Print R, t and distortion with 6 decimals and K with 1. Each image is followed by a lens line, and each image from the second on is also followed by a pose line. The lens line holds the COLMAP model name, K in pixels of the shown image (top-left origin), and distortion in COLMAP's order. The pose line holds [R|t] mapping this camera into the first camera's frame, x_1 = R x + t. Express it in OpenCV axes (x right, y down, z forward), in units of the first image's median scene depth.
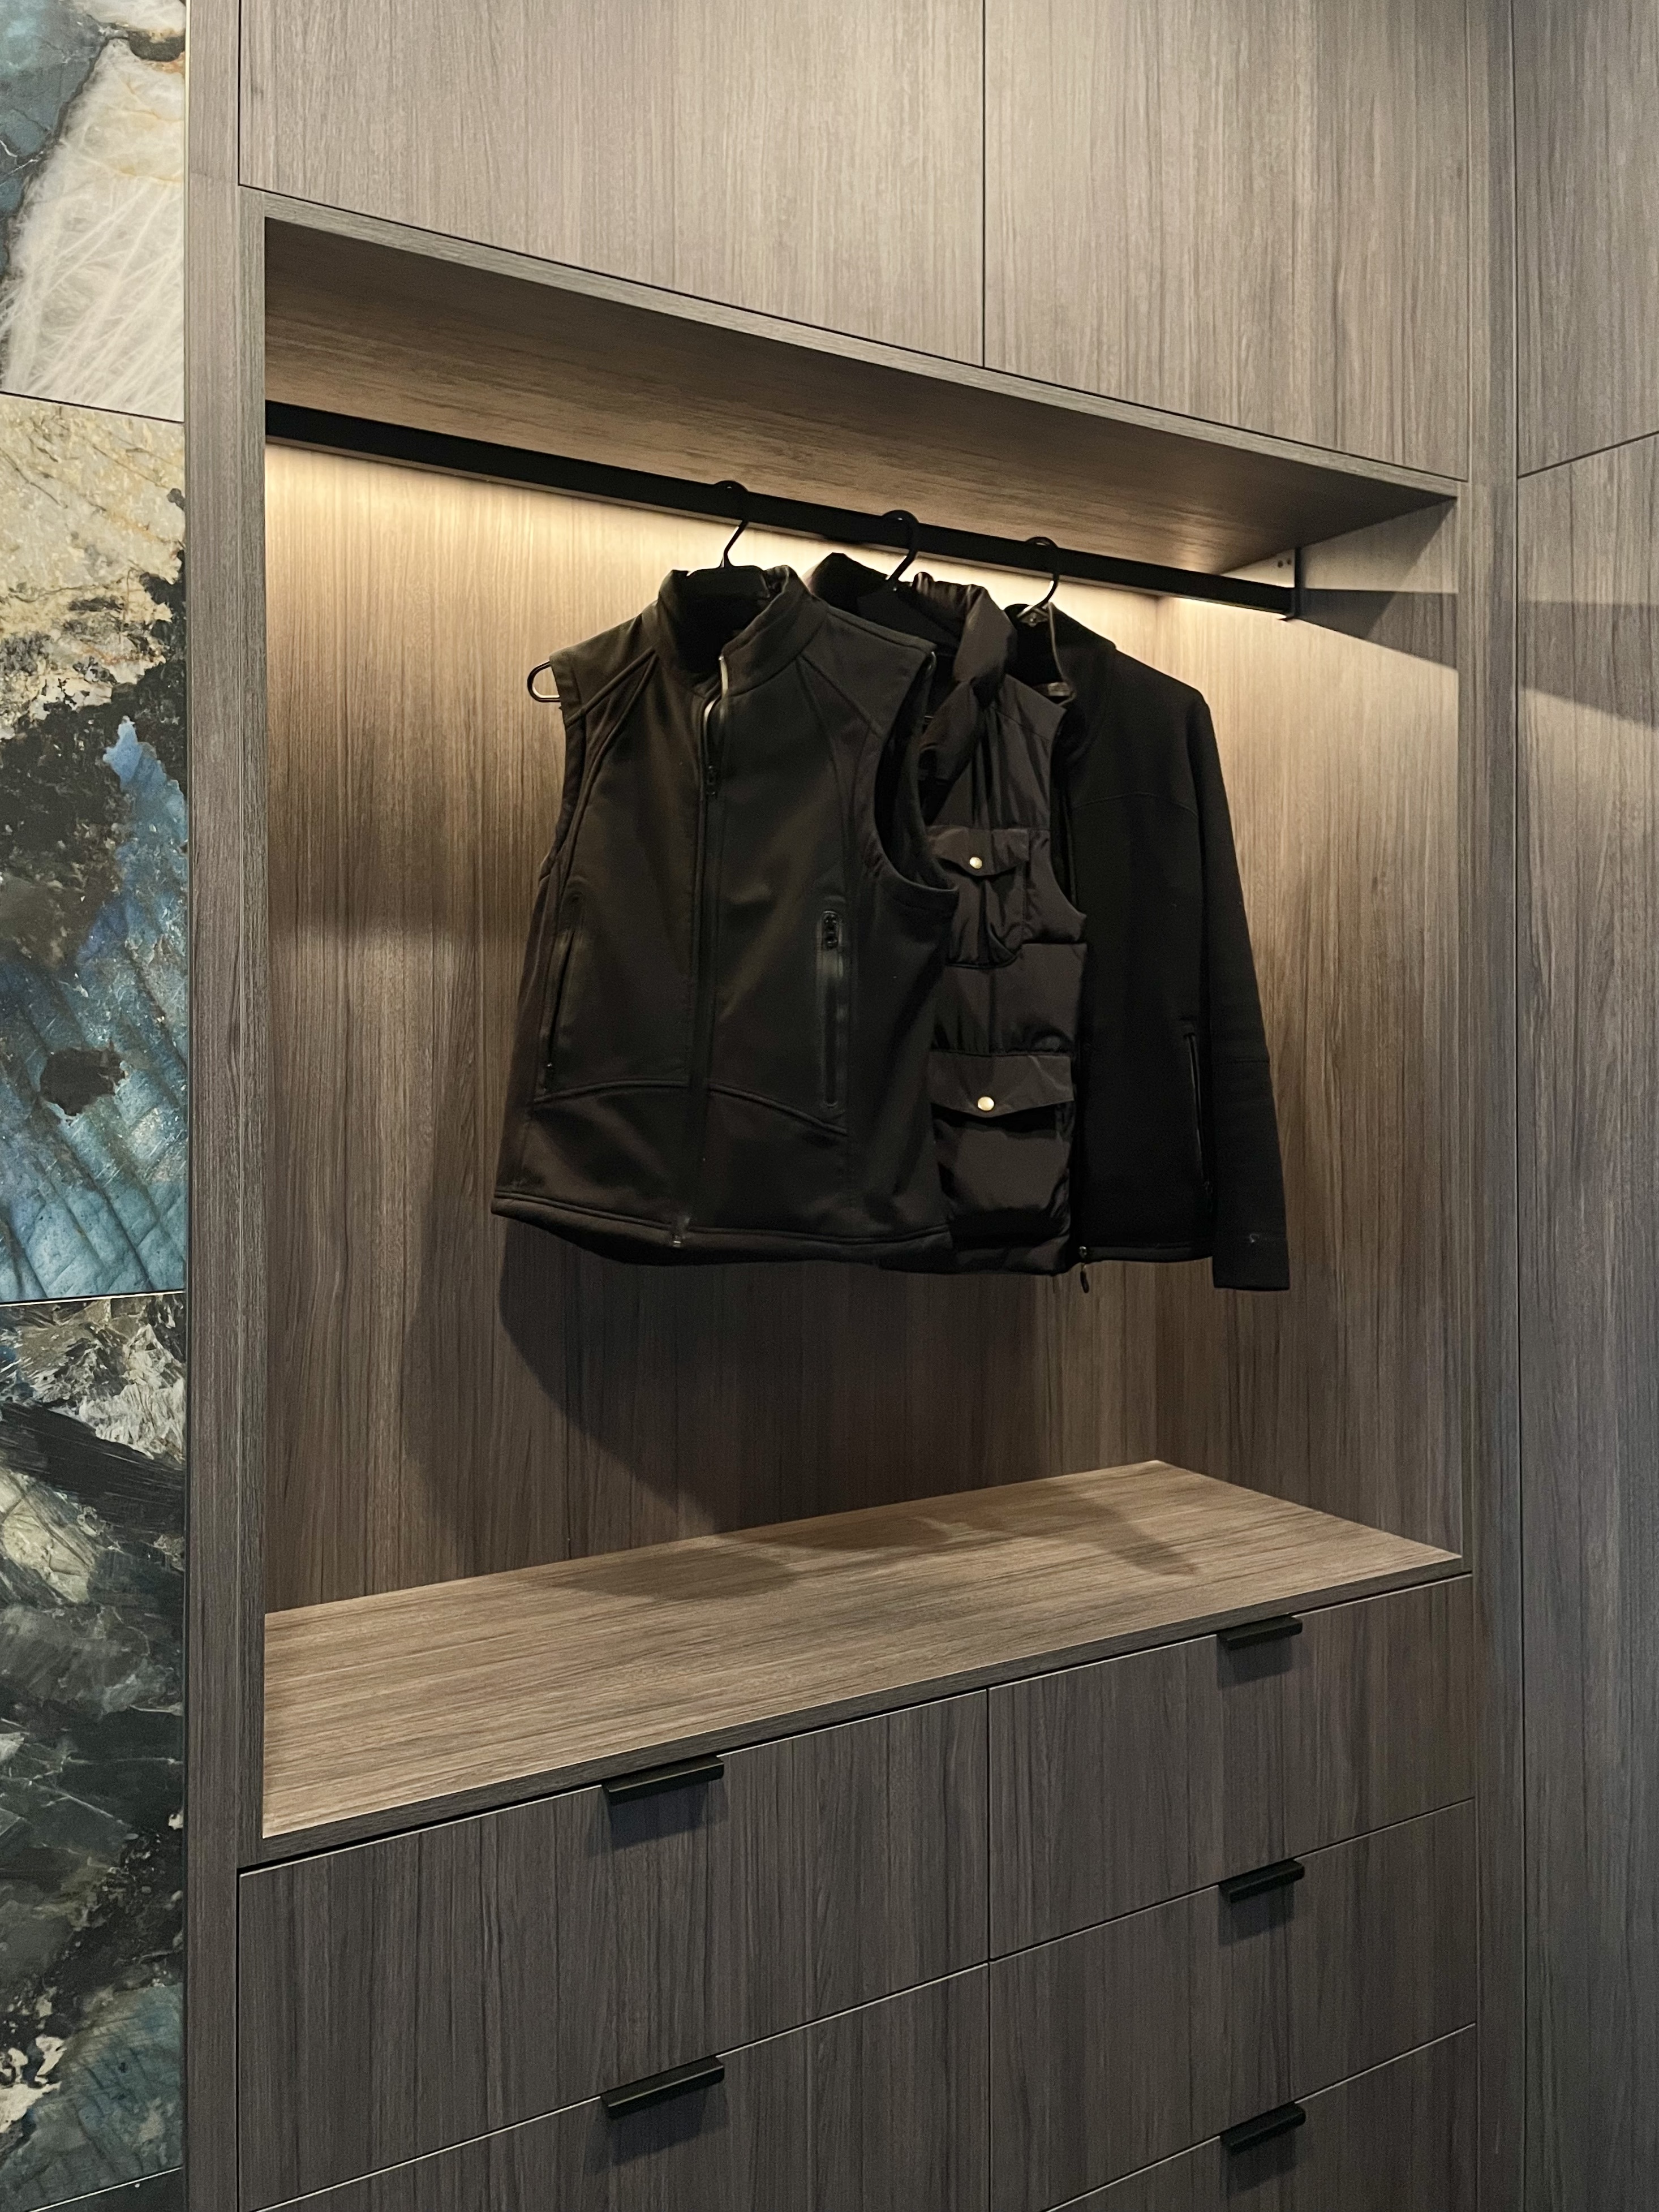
lens RADIAL K [[1716.6, 0, 849.1], [0, 1716.6, 1028.0], [0, 0, 1]] dist [0.066120, -0.071632]
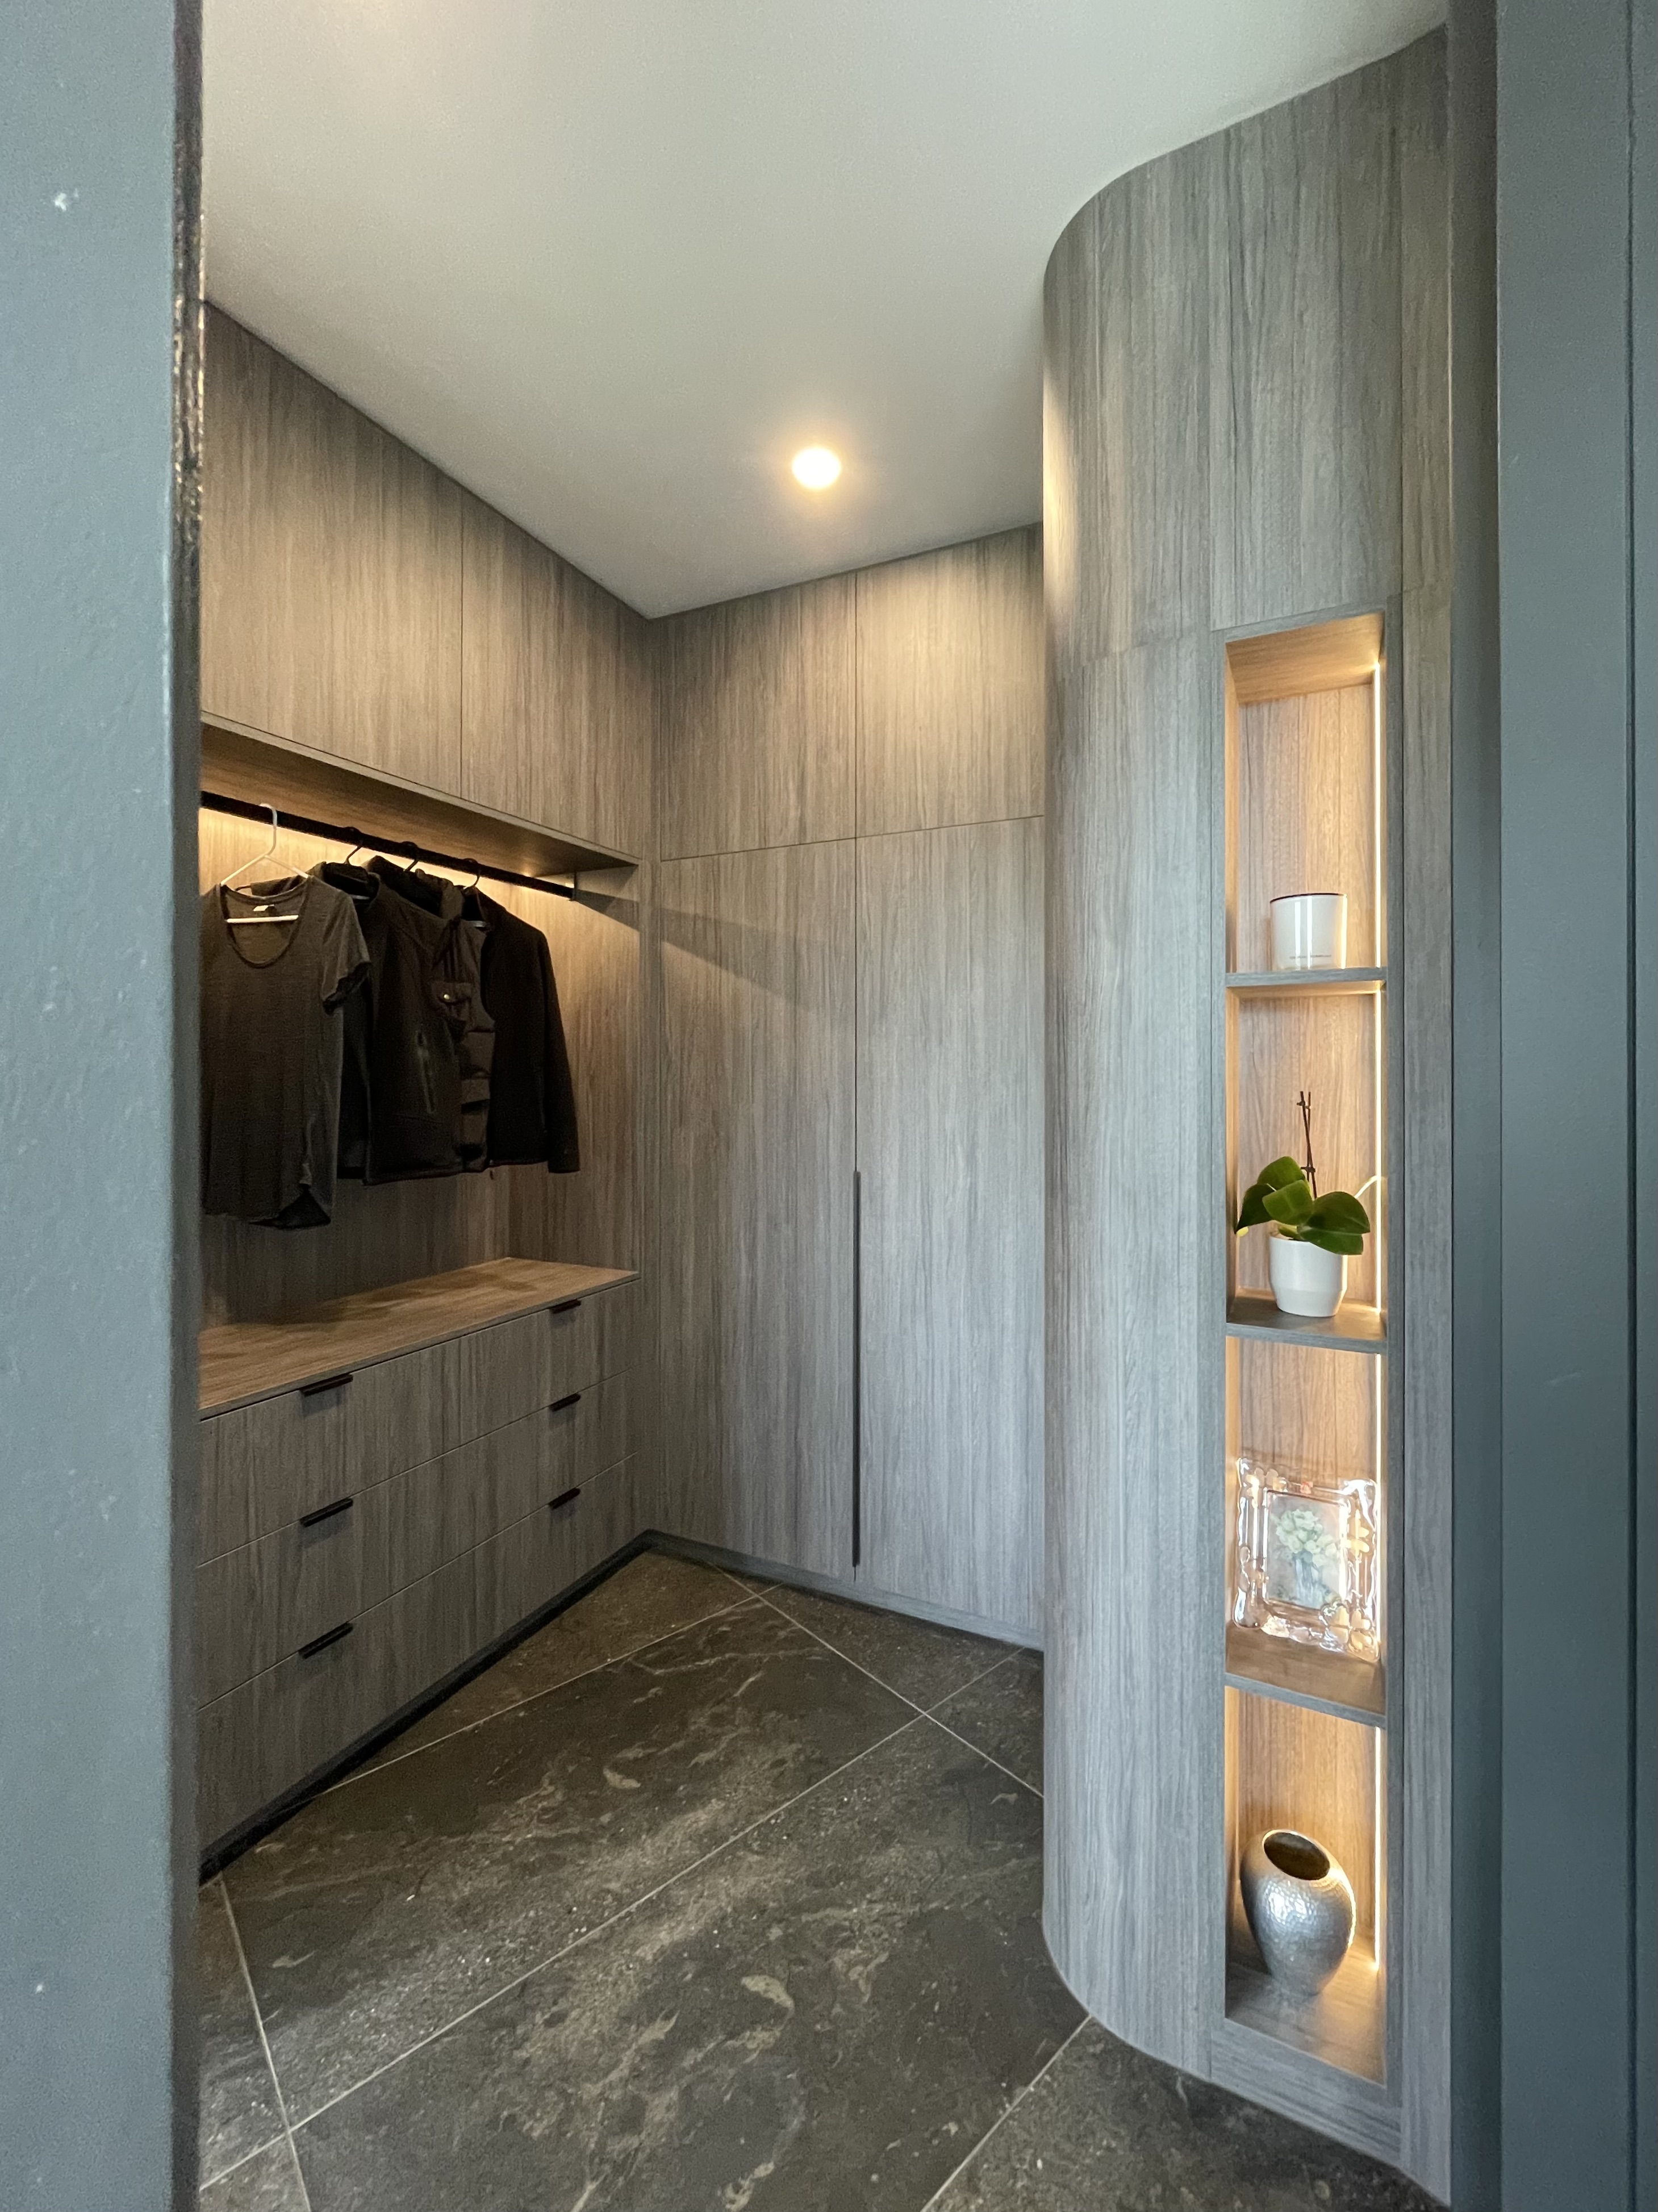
lens RADIAL K [[911.3, 0, 825.9], [0, 911.3, 1071.1], [0, 0, 1]] dist [-0.003924, -0.000138]
pose [[0.839059, 0.004724, 0.544021, -0.215889], [-0.006062, 0.999981, 0.000666, 0.000404], [-0.544007, -0.003856, 0.839072, -0.415310]]
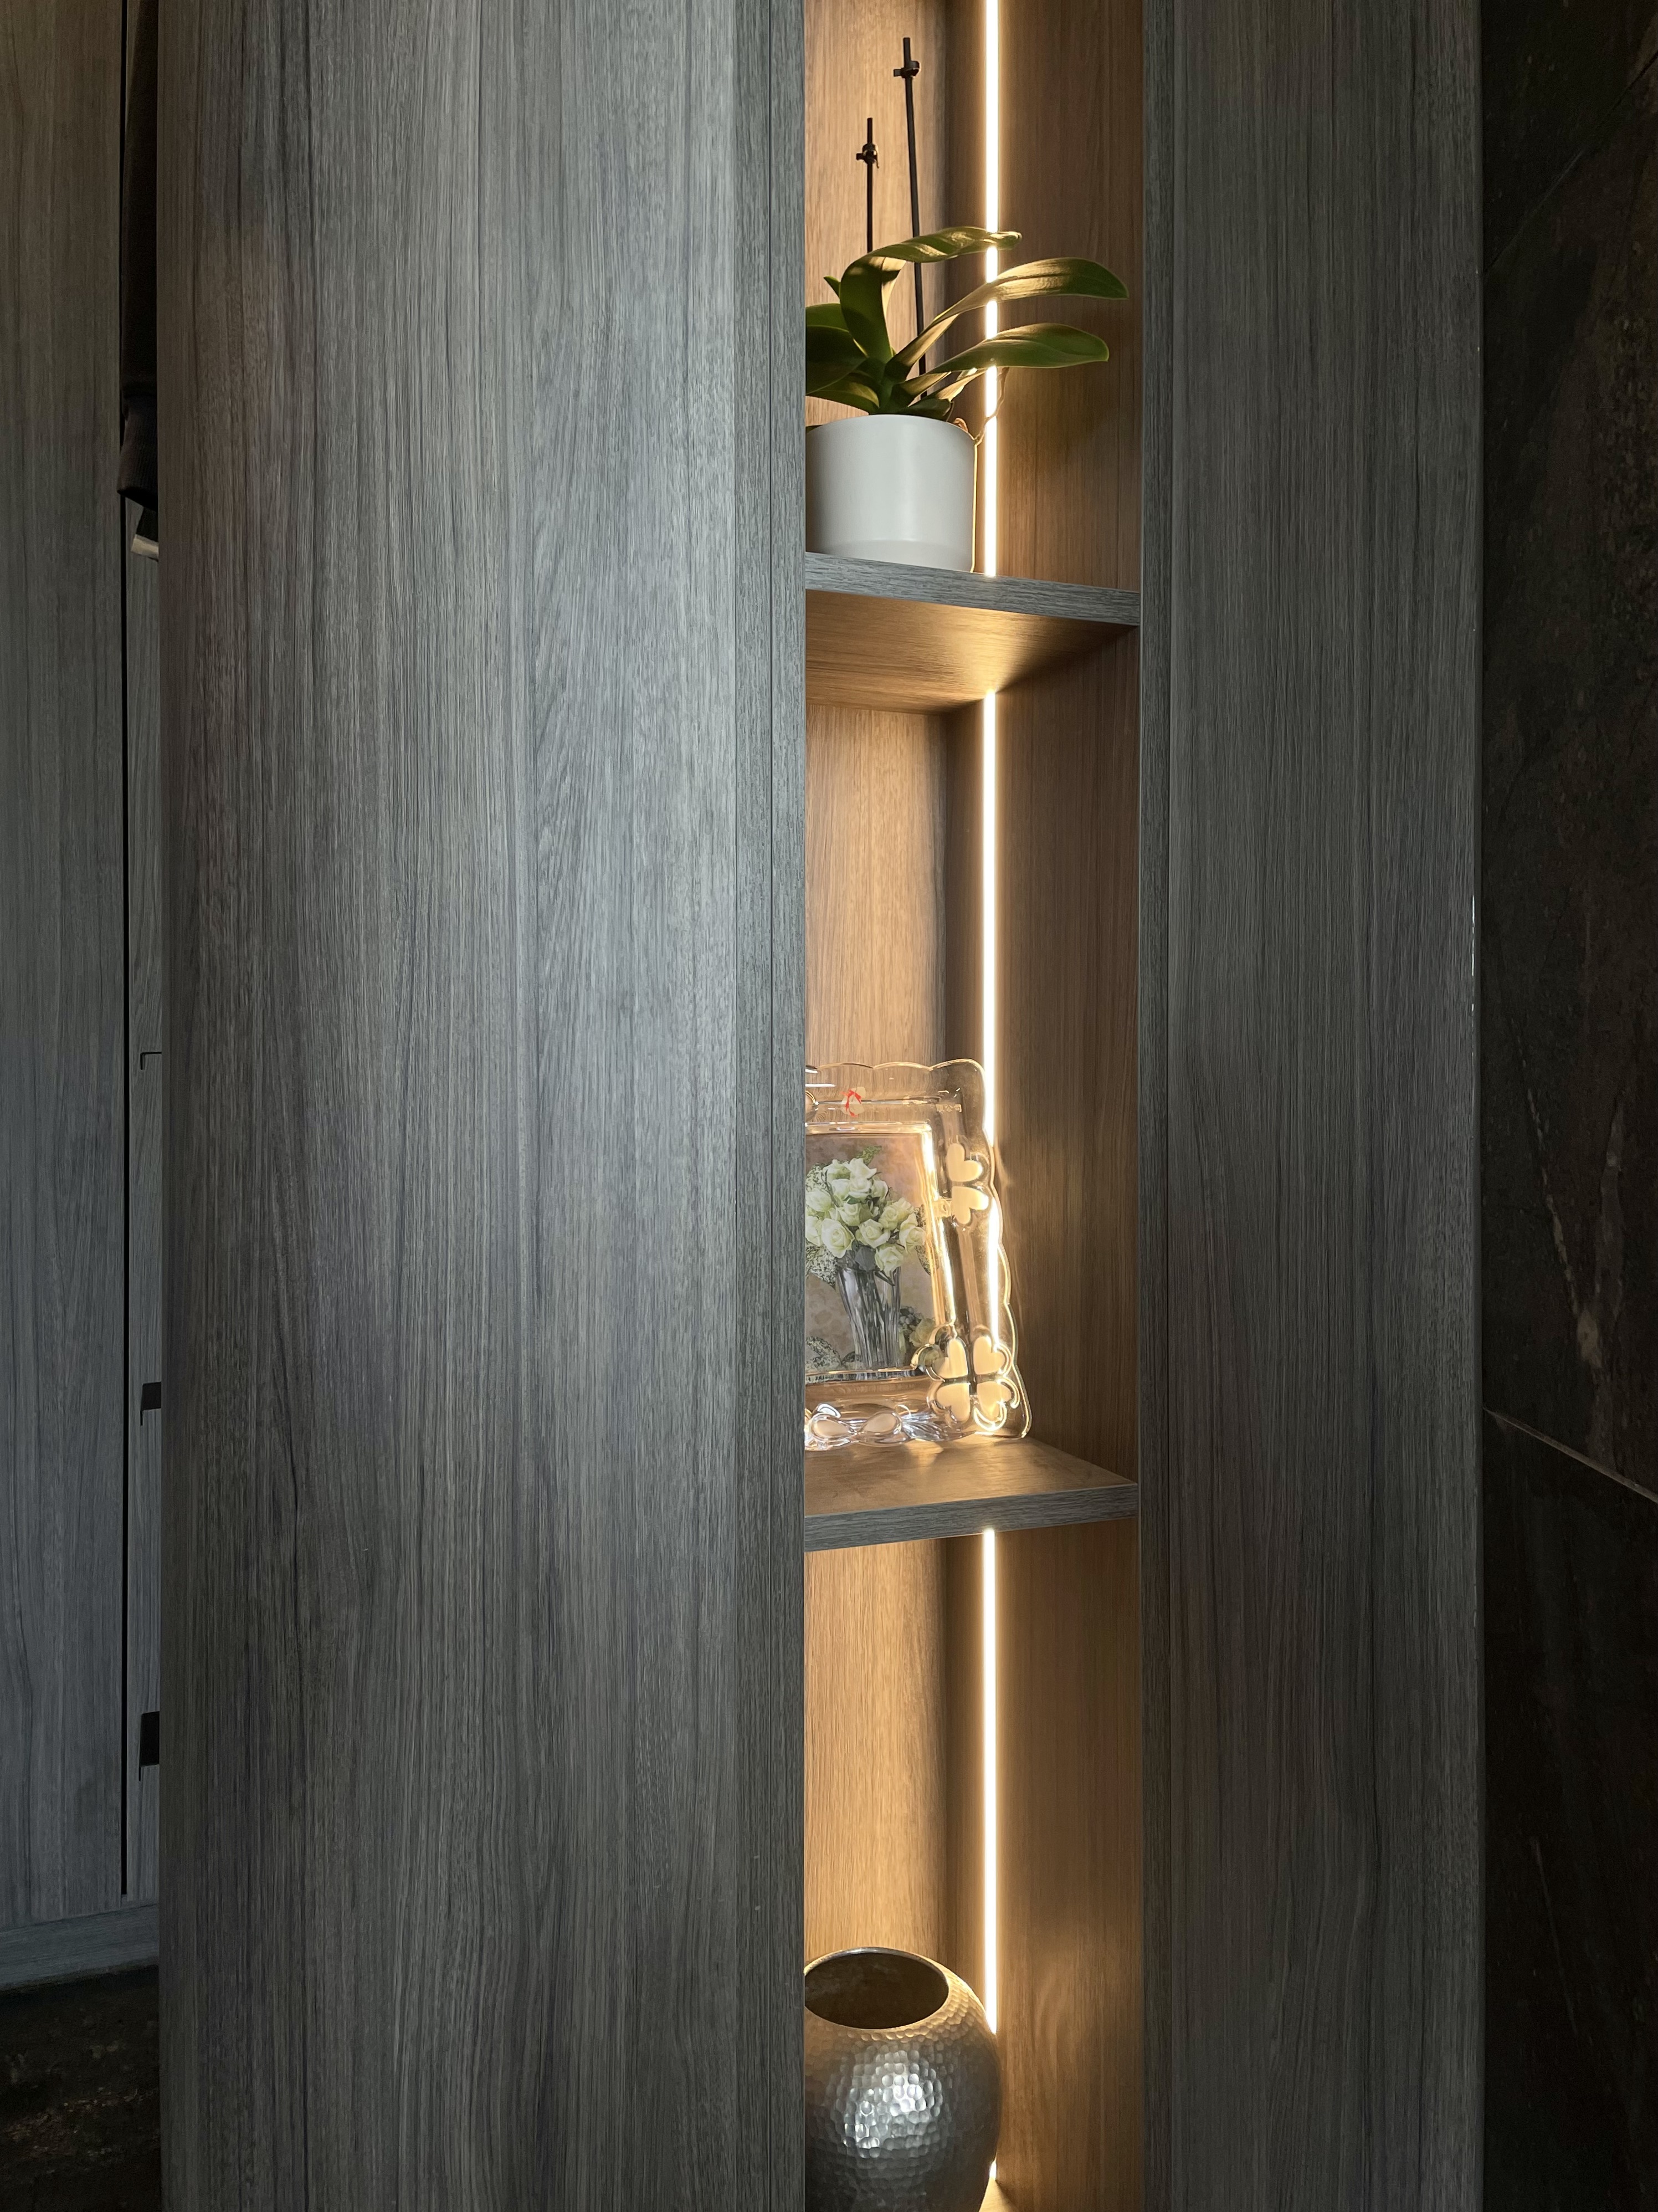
lens RADIAL K [[1716.2, 0, 821.6], [0, 1716.2, 1086.0], [0, 0, 1]] dist [0.066120, -0.071632]
pose [[0.148998, -0.006121, 0.988819, -0.004529], [-0.008748, 0.999934, 0.007508, 0.429504], [-0.988799, -0.009769, 0.148935, 0.019331]]
